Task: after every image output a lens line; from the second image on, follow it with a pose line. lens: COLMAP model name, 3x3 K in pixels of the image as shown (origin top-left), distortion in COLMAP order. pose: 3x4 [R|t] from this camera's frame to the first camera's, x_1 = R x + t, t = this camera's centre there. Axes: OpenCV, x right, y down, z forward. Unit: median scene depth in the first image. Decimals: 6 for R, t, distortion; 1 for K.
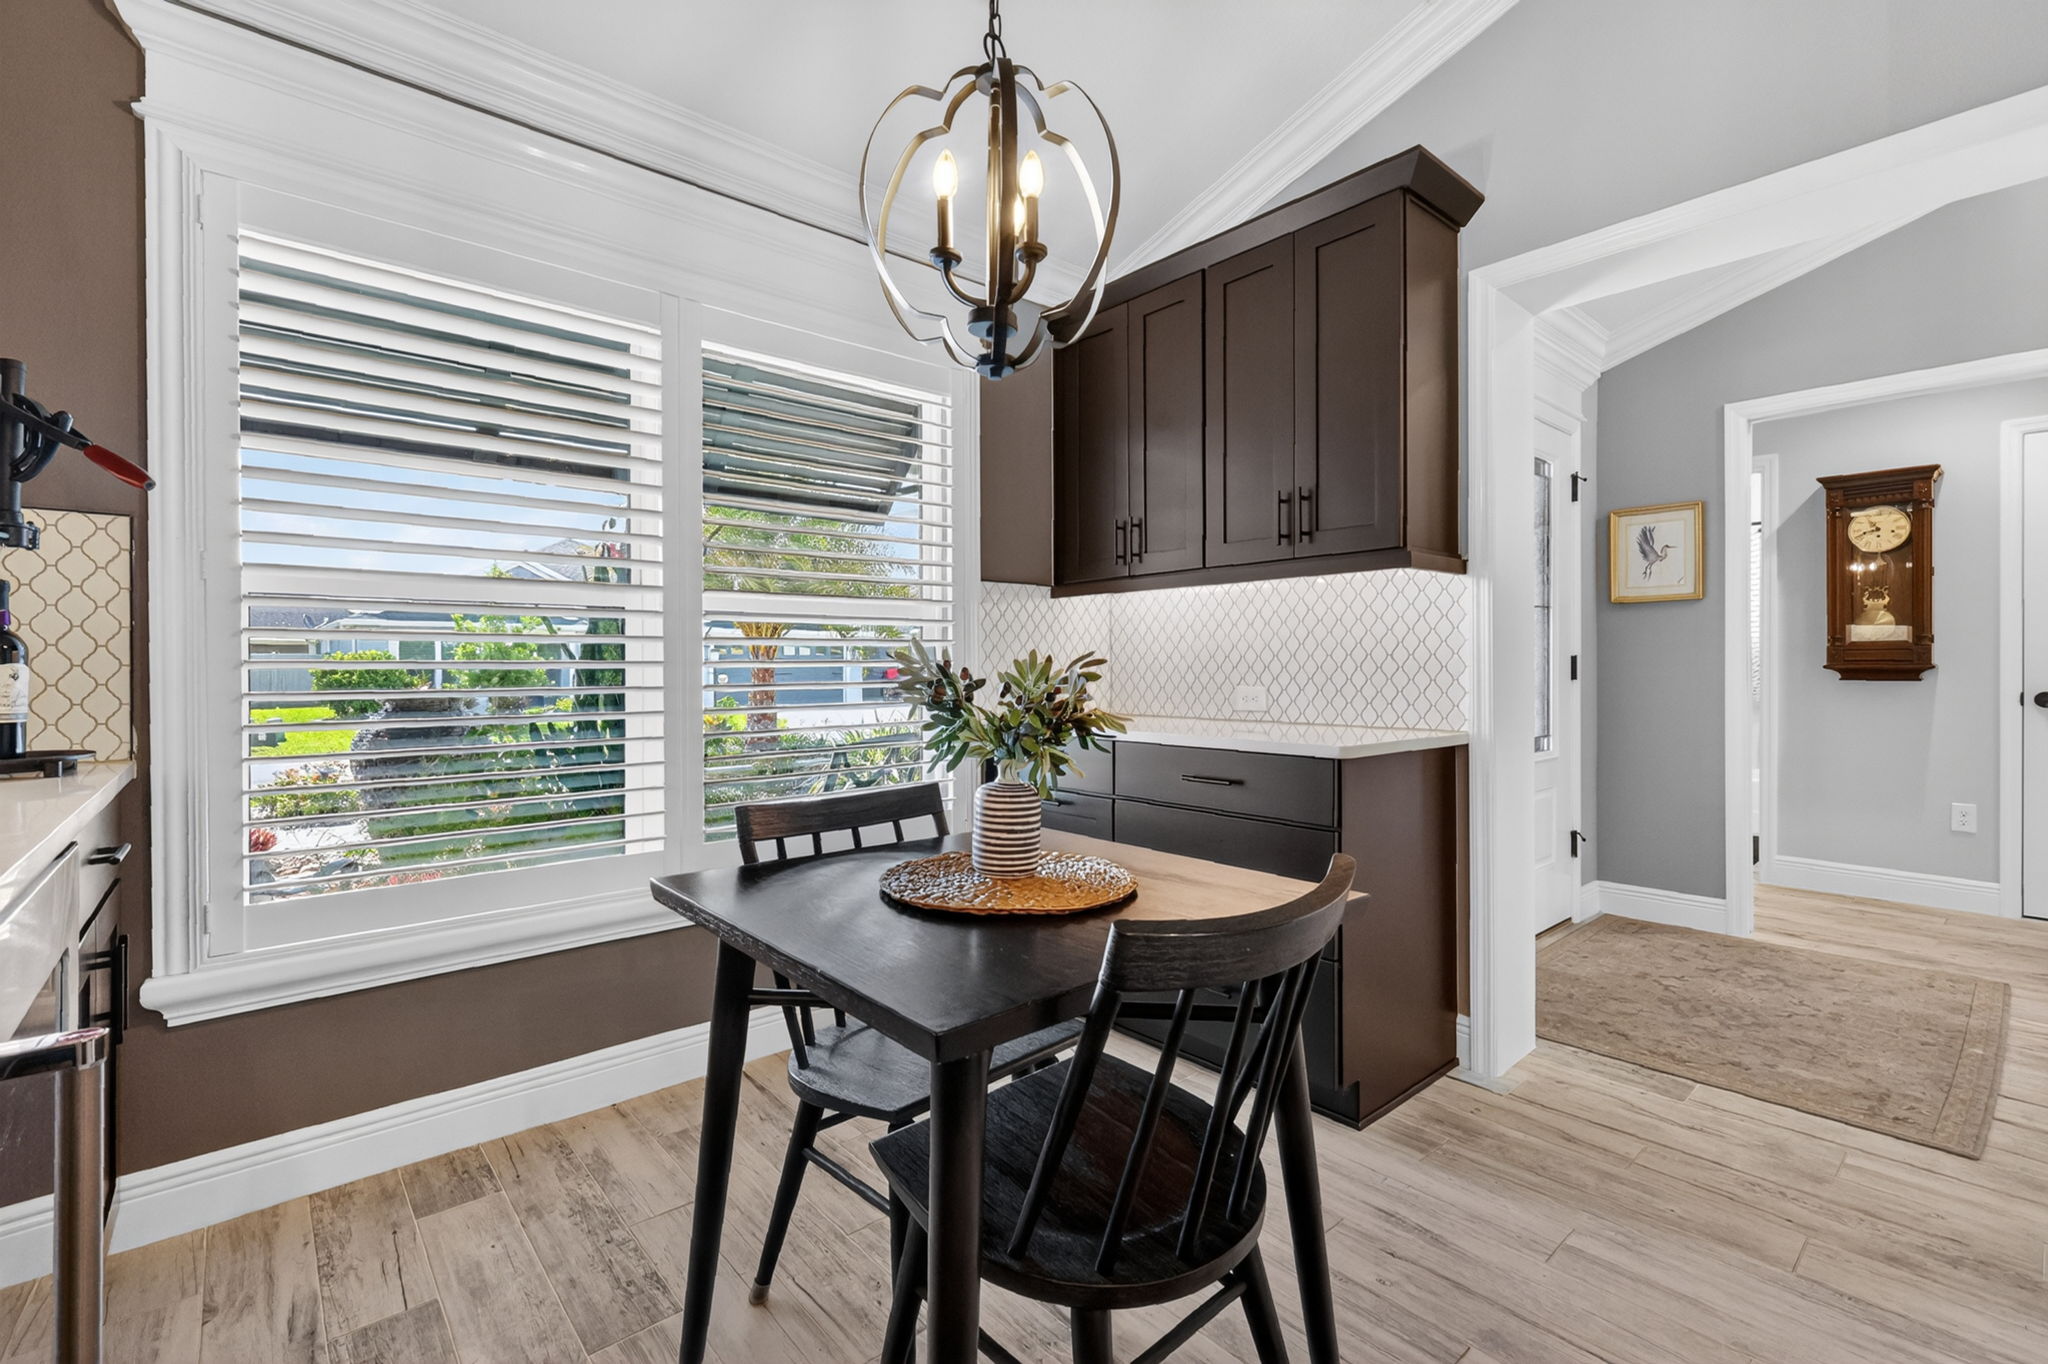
lens RADIAL K [[895.5, 0, 1014.3], [0, 895.5, 669.0], [0, 0, 1]] dist [0.001508, 0.000279]
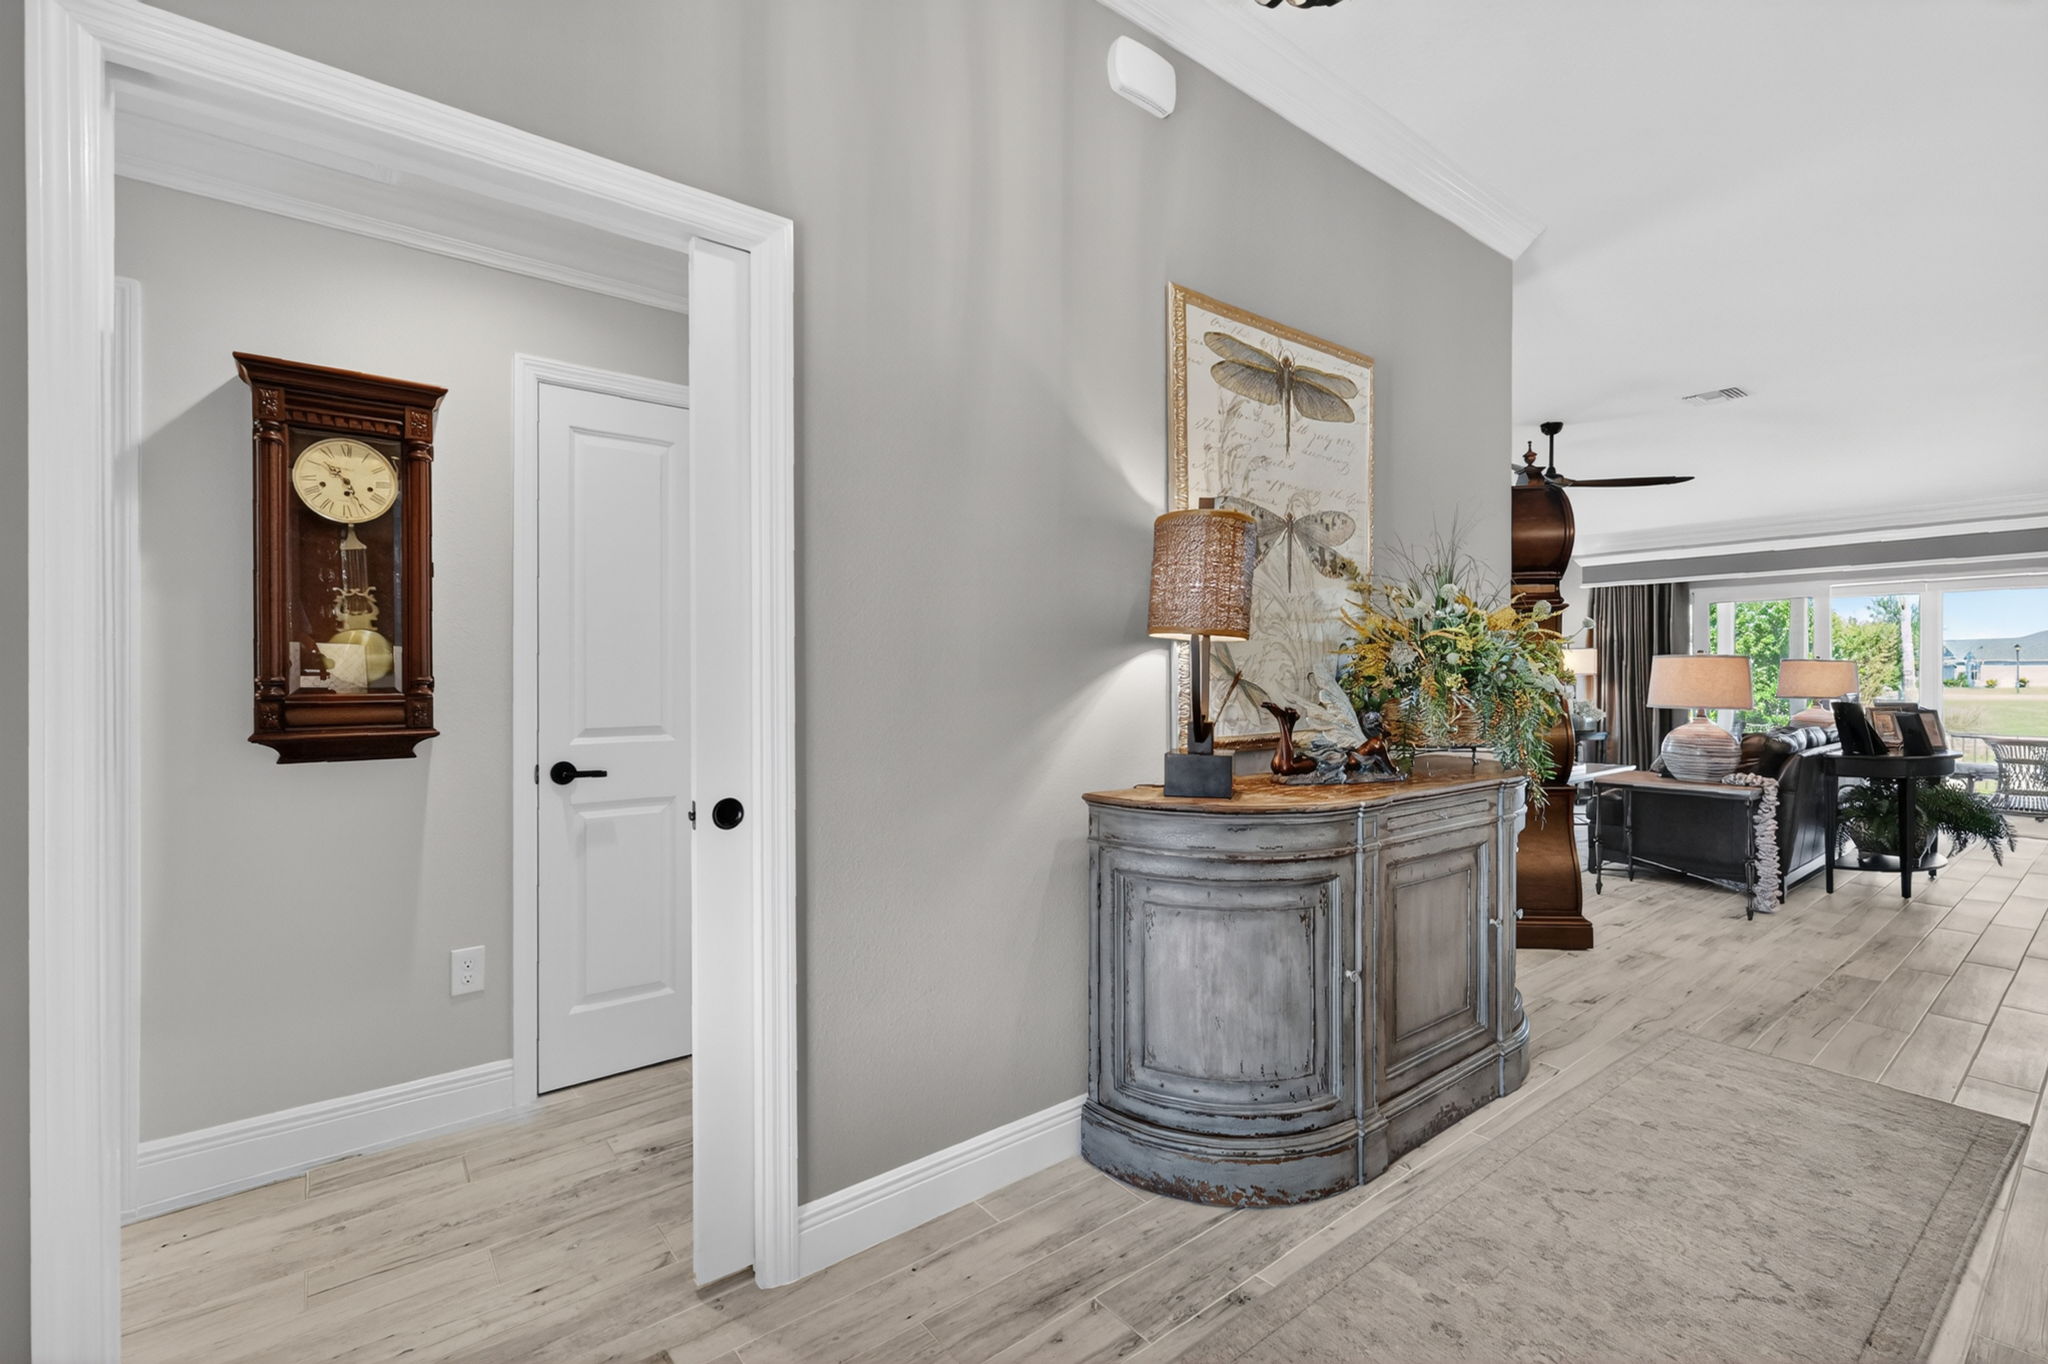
lens RADIAL K [[894.8, 0, 1026.4], [0, 894.8, 671.7], [0, 0, 1]] dist [0.007991, 0.000366]
pose [[0.044545, -0.001359, 0.999006, 0.441845], [0.008608, 0.999962, 0.000977, -0.038378], [-0.998970, 0.008556, 0.044555, 0.569843]]
